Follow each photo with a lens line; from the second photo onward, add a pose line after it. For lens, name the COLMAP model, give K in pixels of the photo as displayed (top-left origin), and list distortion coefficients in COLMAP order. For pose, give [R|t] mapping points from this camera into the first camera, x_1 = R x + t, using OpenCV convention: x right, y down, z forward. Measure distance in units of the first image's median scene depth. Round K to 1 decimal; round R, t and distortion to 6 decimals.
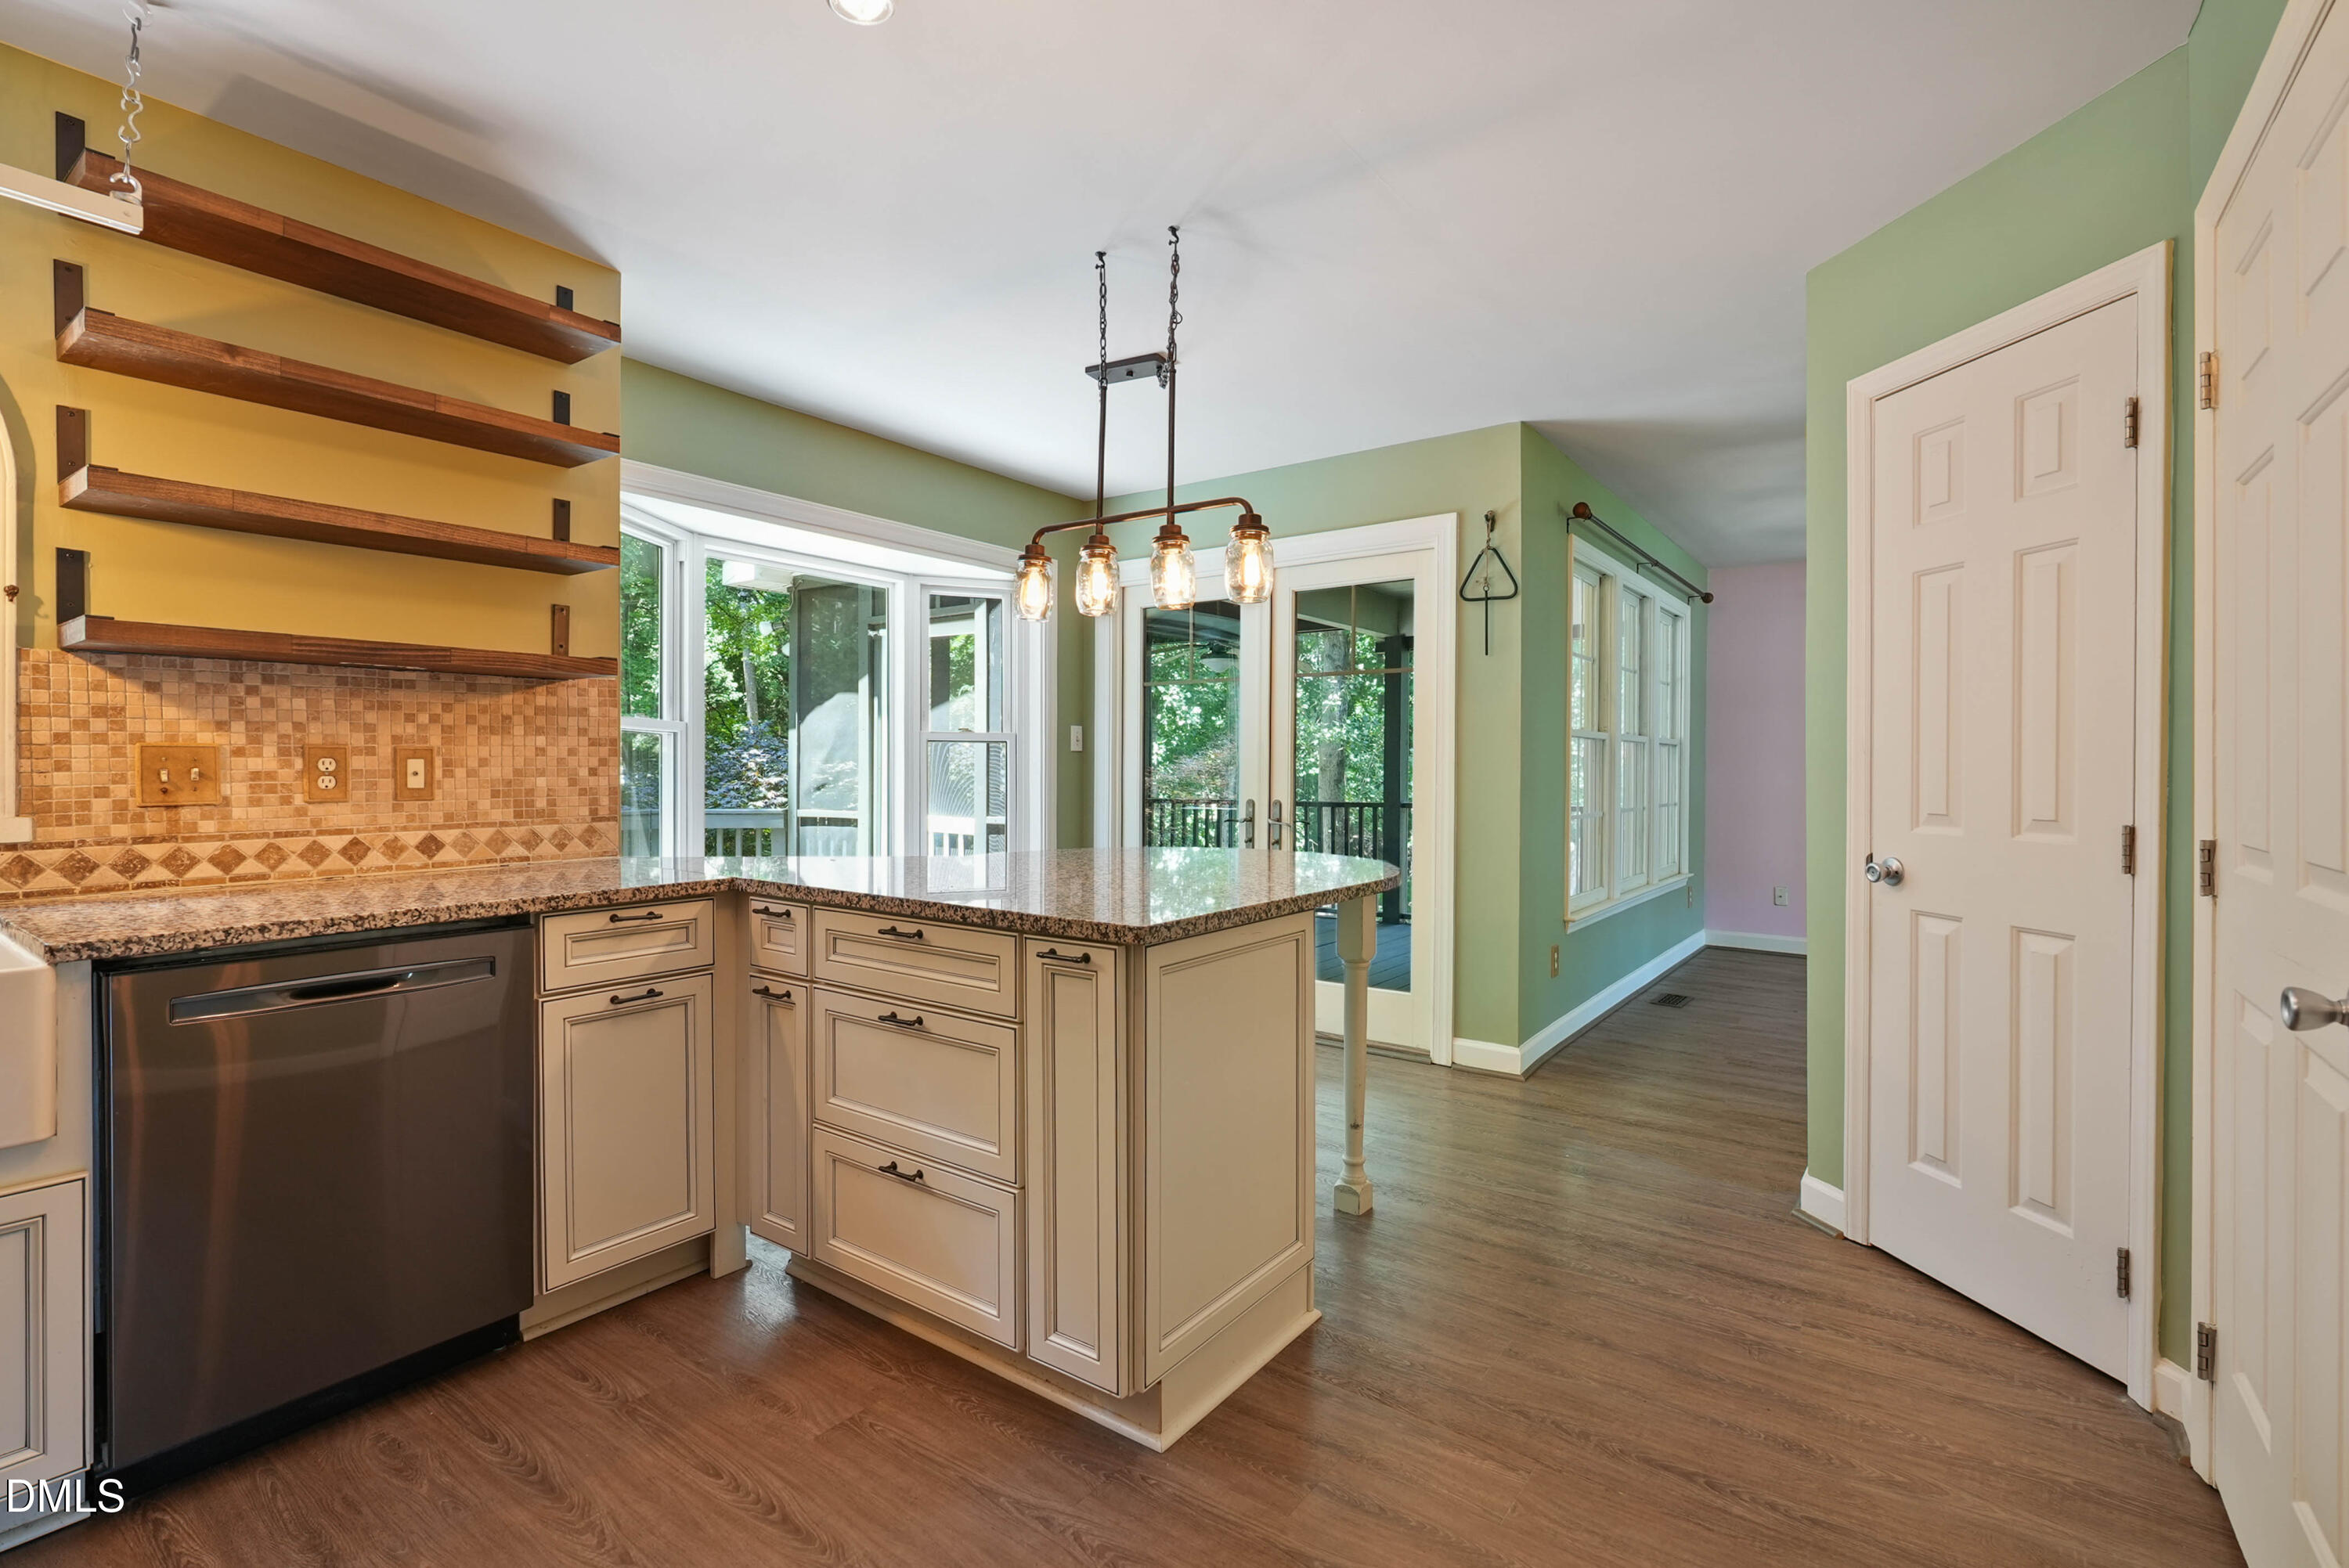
lens RADIAL K [[1069.4, 0, 1175.6], [0, 1069.4, 776.0], [0, 0, 1]] dist [-0.001649, -0.000553]
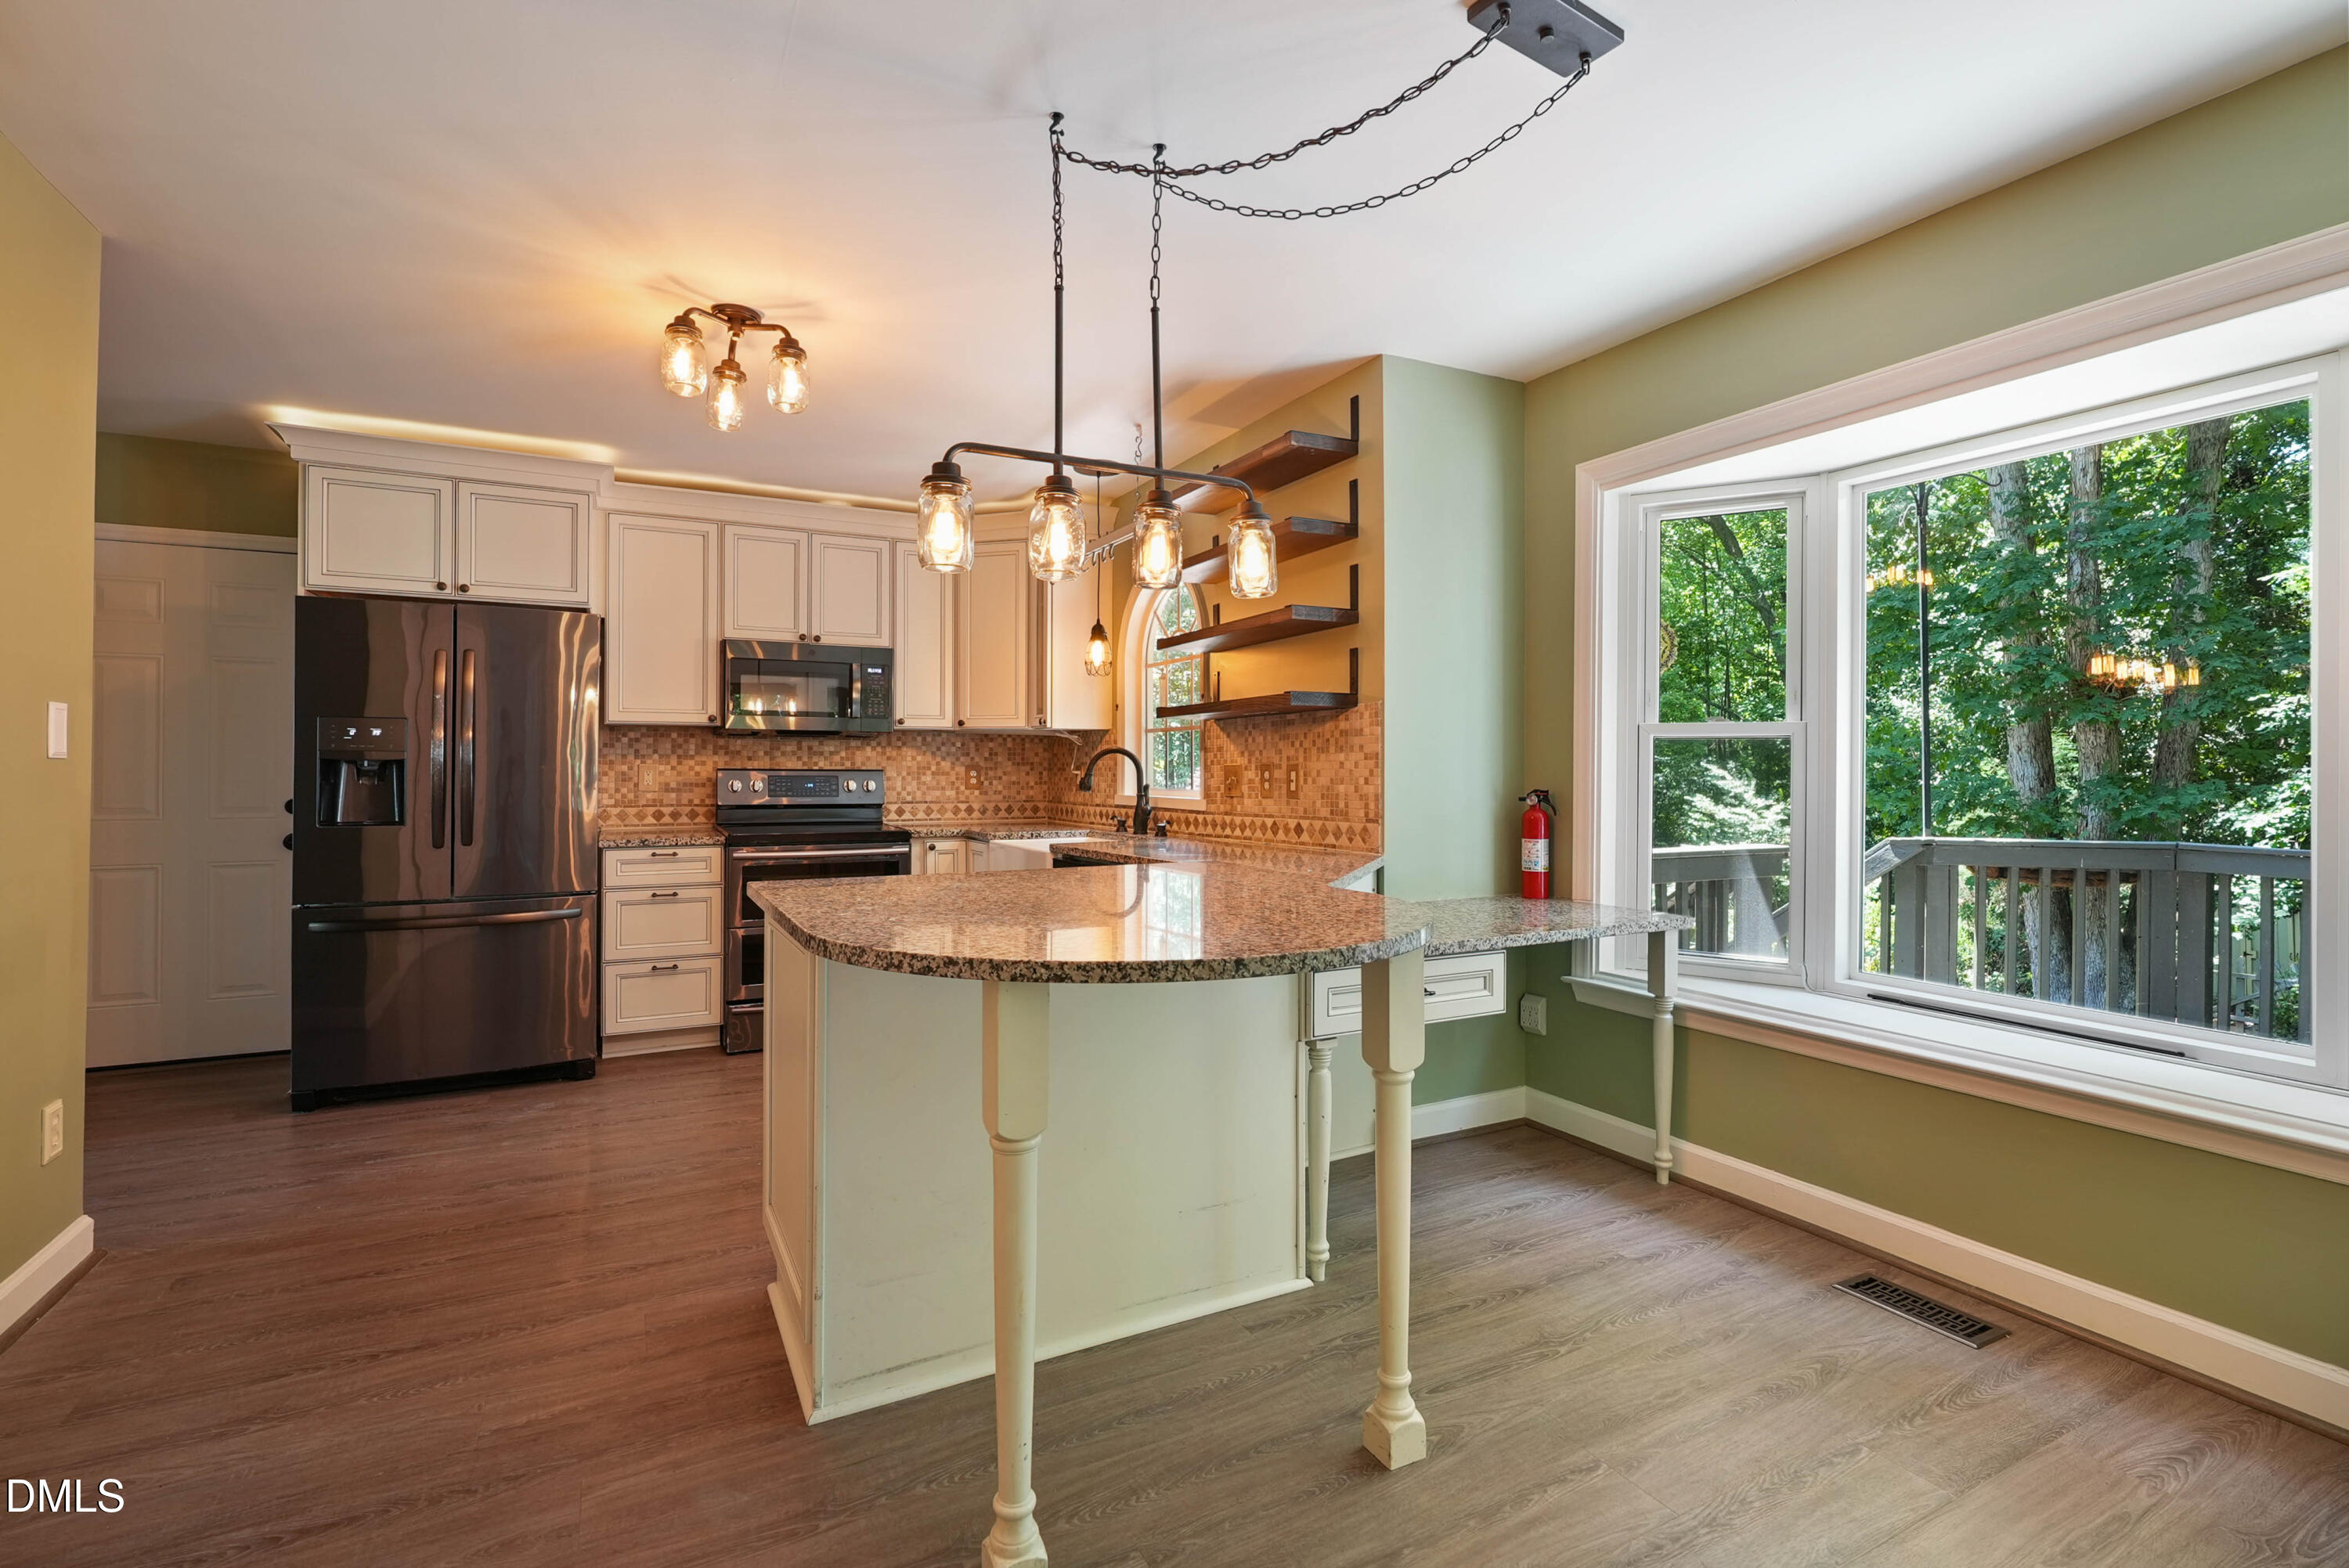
lens RADIAL K [[1069.4, 0, 1178.3], [0, 1069.4, 774.5], [0, 0, 1]] dist [-0.001649, -0.000553]
pose [[-0.437310, -0.005884, -0.899292, 0.733880], [-0.015423, 0.999881, 0.000958, -0.010492], [0.899179, 0.014289, -0.437348, 1.551828]]
